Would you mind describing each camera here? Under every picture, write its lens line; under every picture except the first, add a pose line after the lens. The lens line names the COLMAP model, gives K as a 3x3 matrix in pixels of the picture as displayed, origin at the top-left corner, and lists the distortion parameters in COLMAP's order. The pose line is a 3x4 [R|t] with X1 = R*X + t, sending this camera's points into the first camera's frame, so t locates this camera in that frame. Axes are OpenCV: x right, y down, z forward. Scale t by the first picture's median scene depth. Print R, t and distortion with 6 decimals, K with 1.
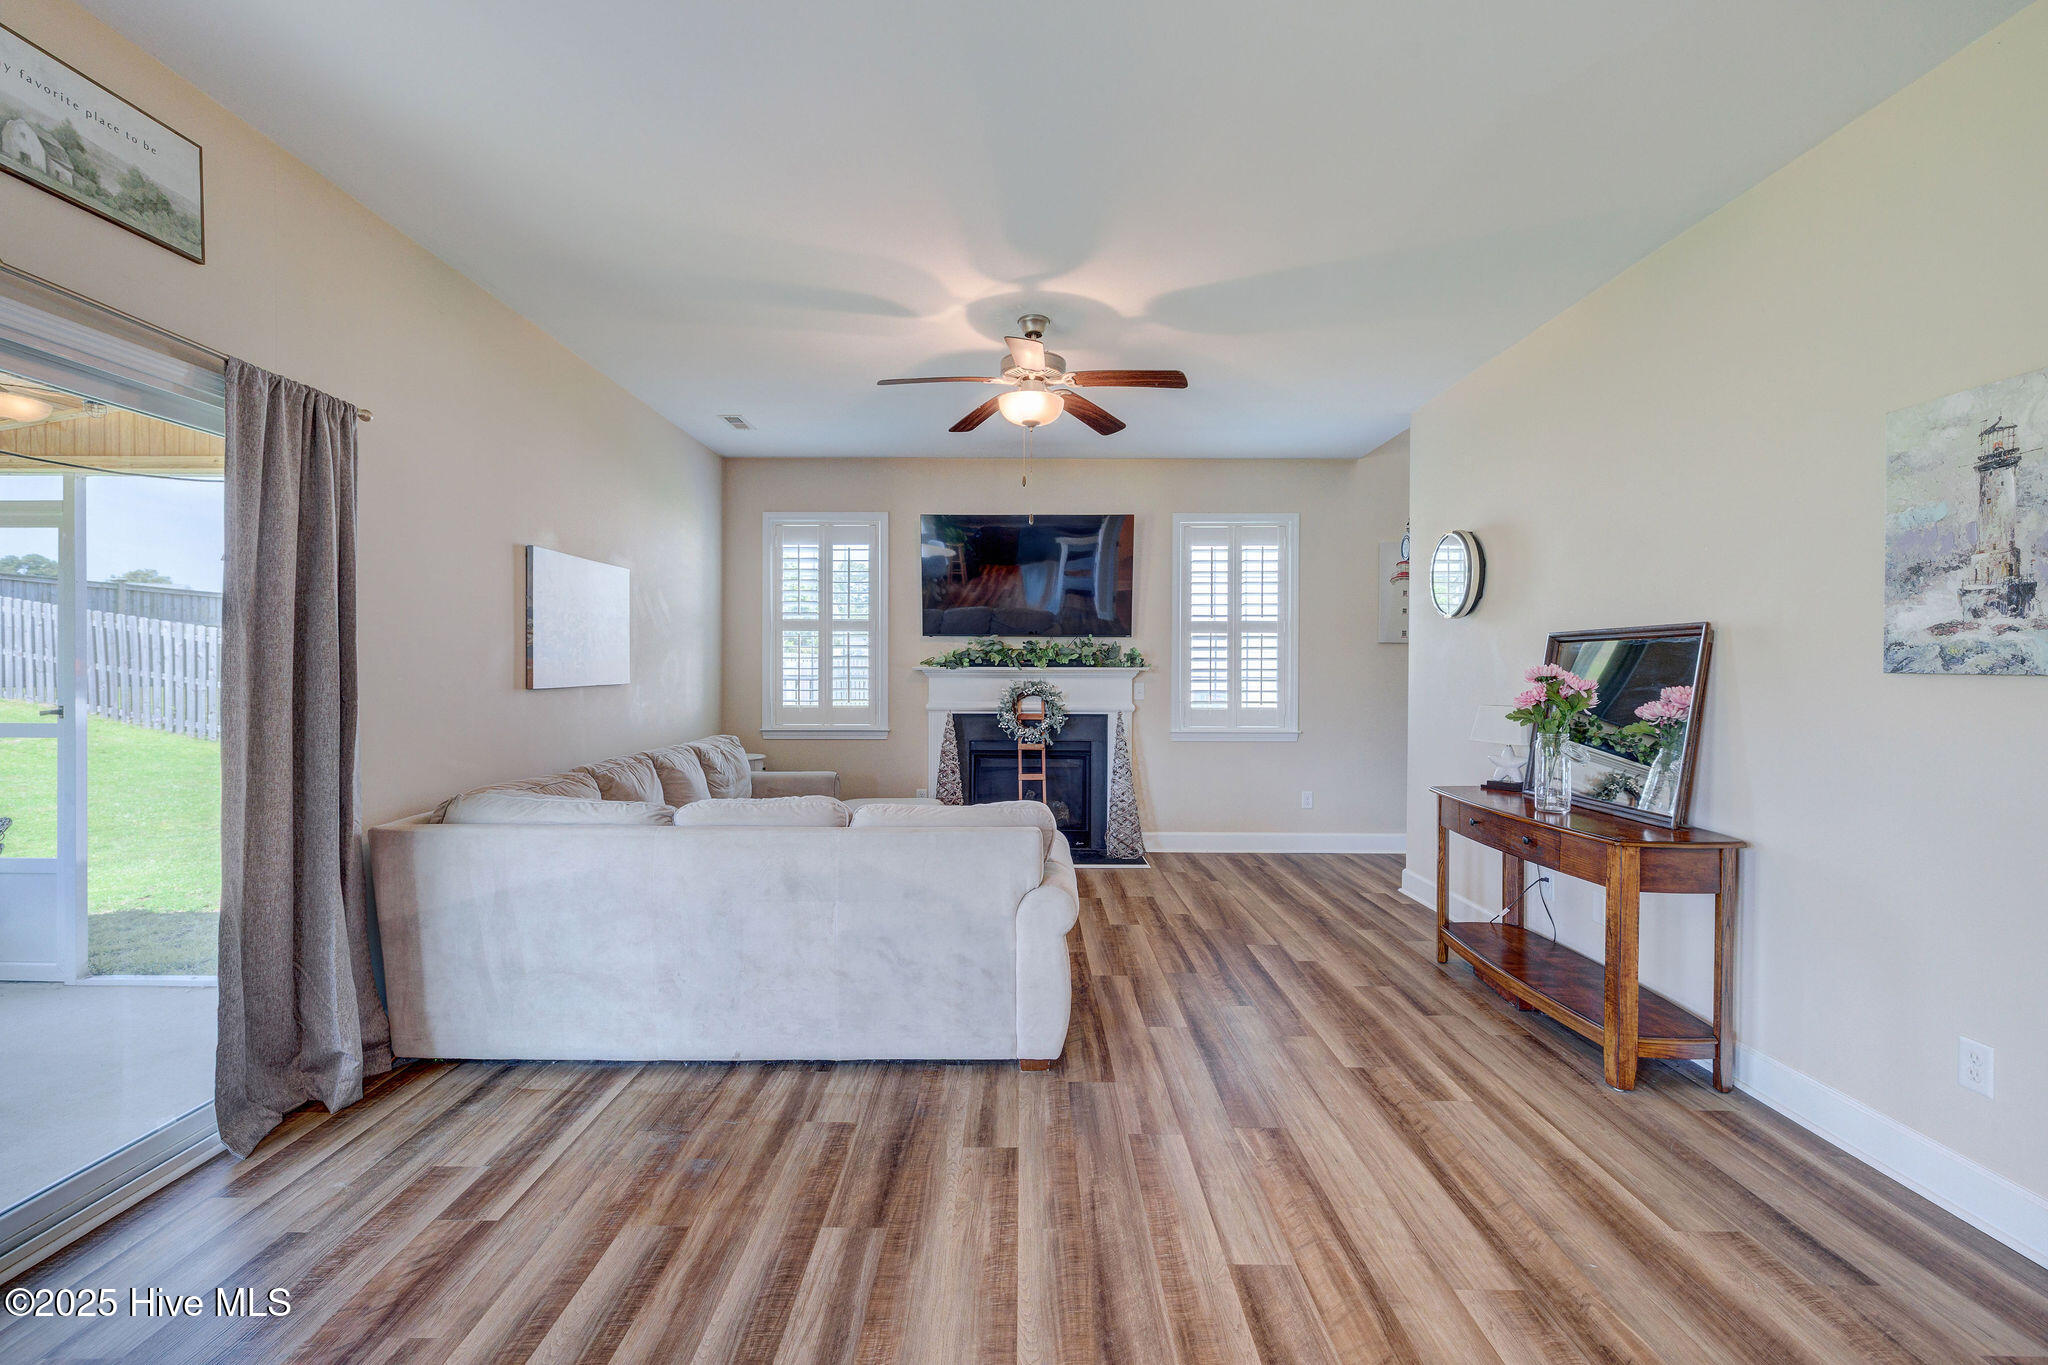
lens RADIAL K [[848.9, 0, 1012.3], [0, 848.9, 673.4], [0, 0, 1]] dist [-0.000630, -0.000182]
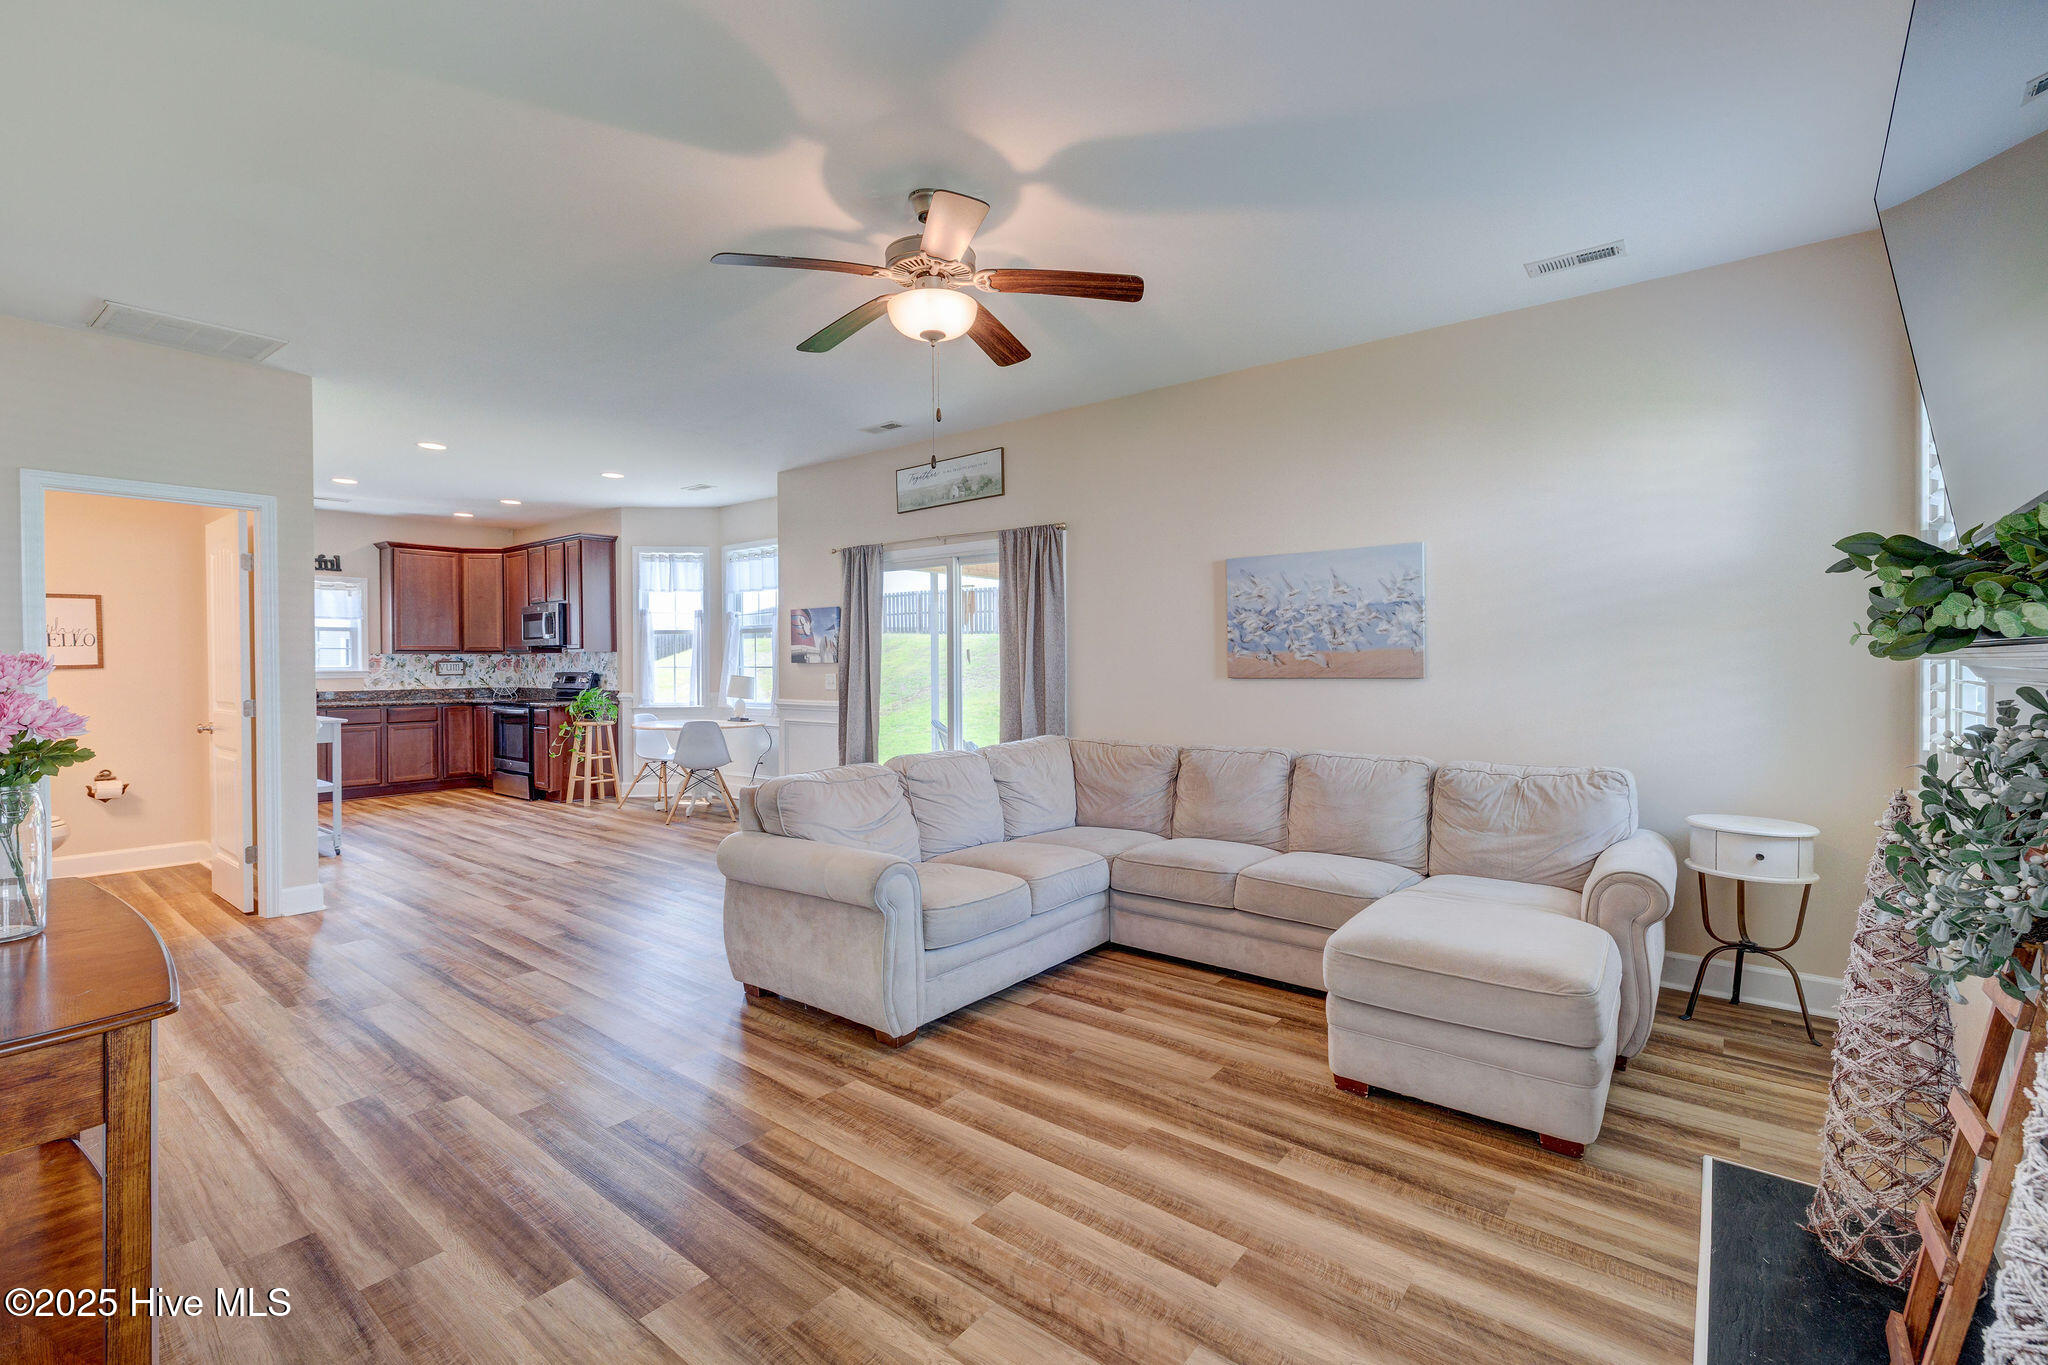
lens RADIAL K [[864.7, 0, 1025.8], [0, 864.7, 672.3], [0, 0, 1]] dist [0.000118, 0.000132]
pose [[-0.595024, 0.000280, -0.803708, 0.590124], [-0.007134, 0.999959, 0.005630, 0.005978], [0.803676, 0.009084, -0.594998, 1.532560]]
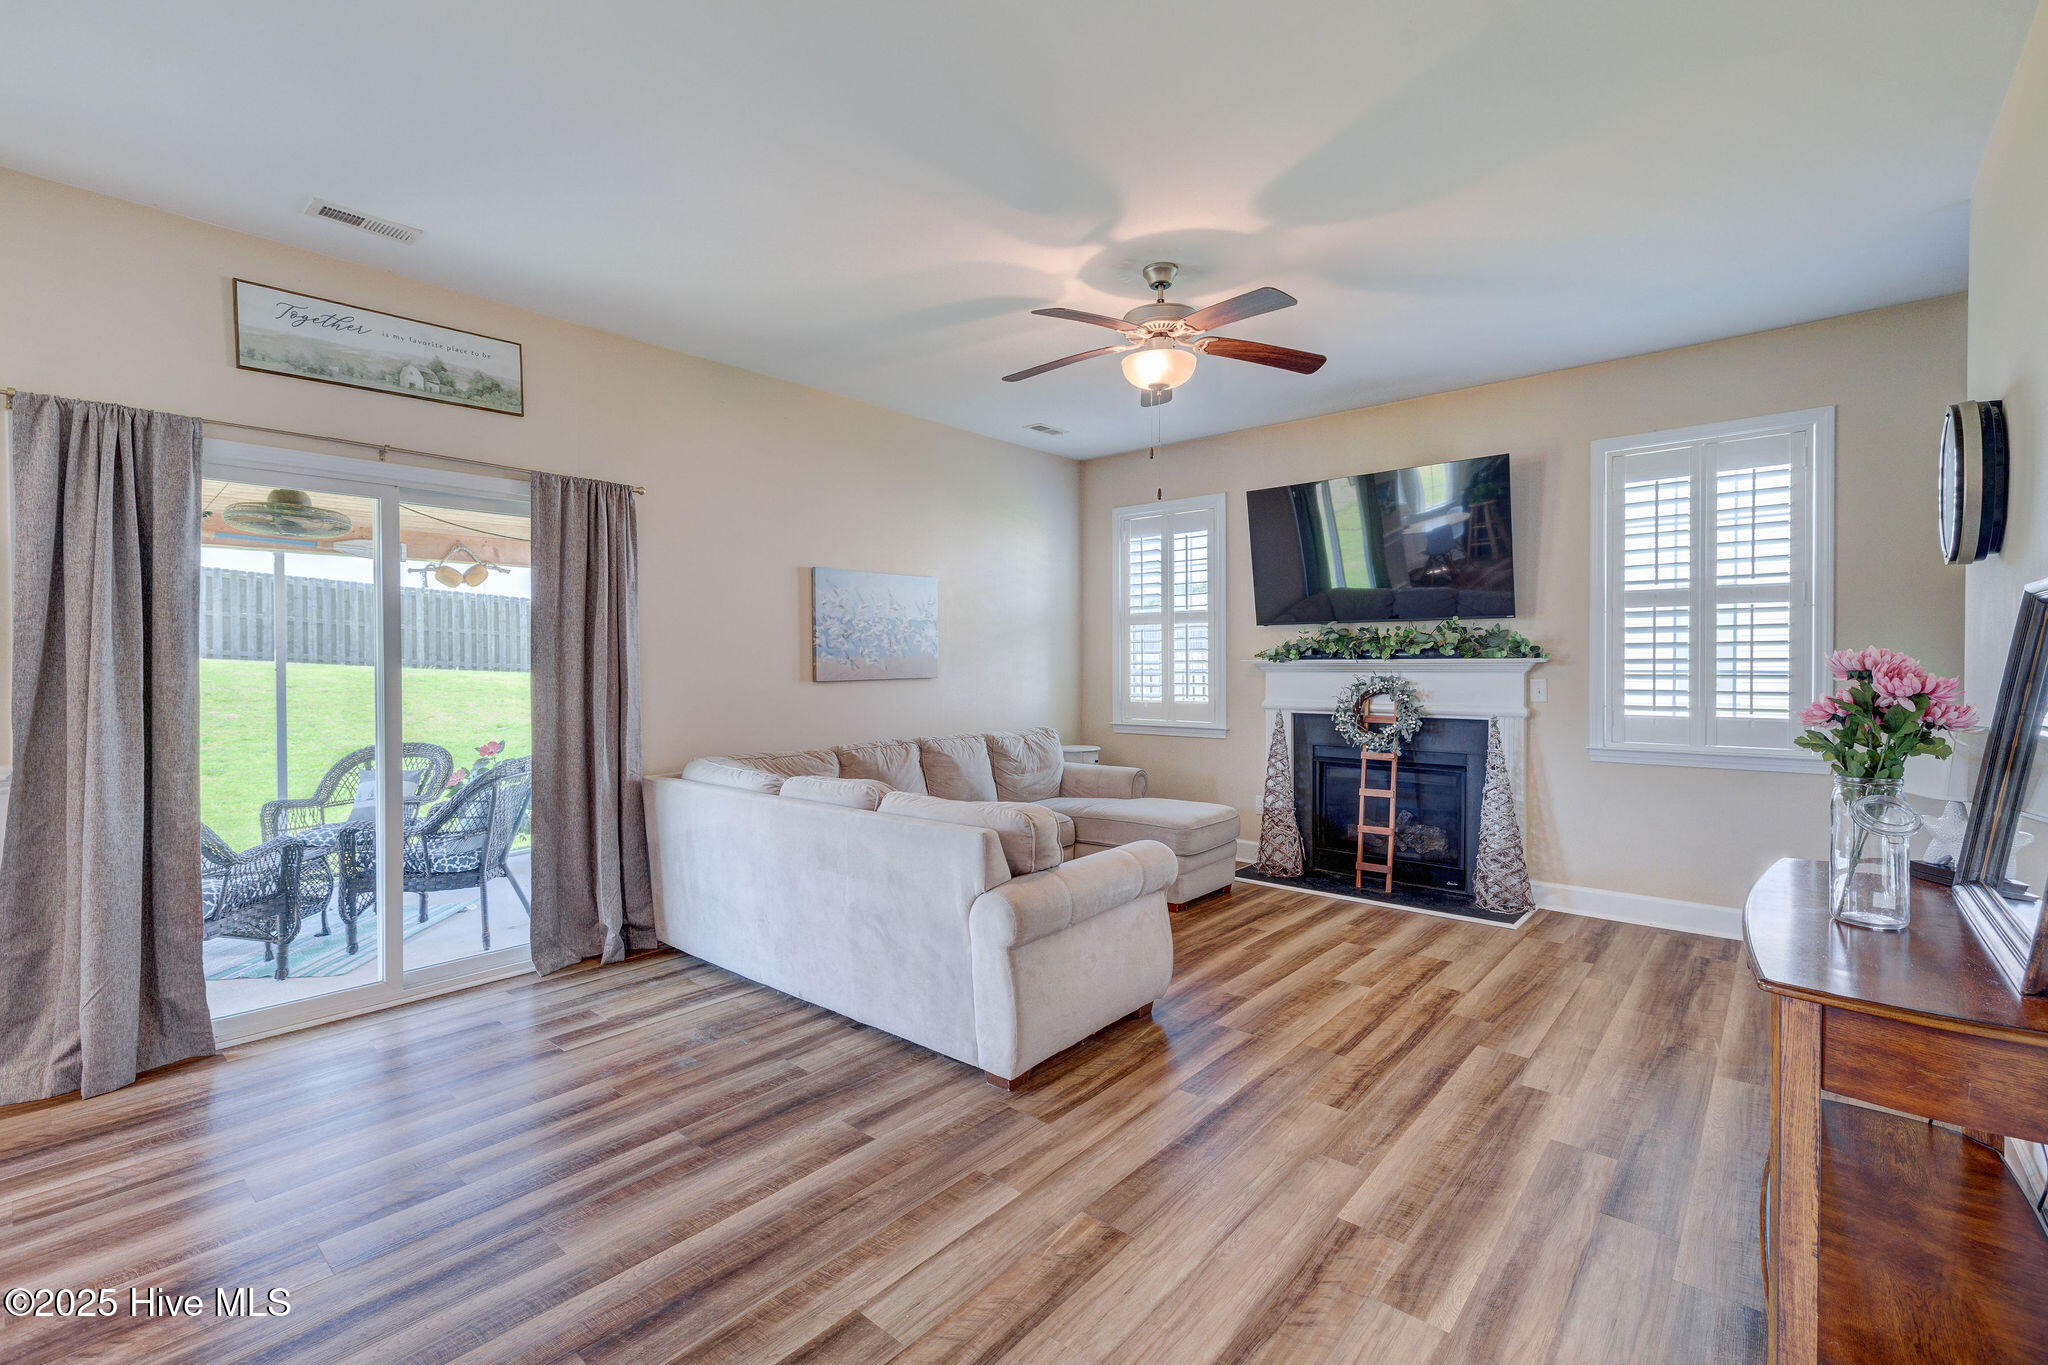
lens RADIAL K [[886.3, 0, 1006.0], [0, 886.3, 670.8], [0, 0, 1]] dist [0.002484, 0.000424]
pose [[0.757264, -0.001008, -0.653108, 0.510539], [0.003614, 0.999990, 0.002647, 0.000503], [0.653099, -0.004365, 0.757260, 0.192571]]
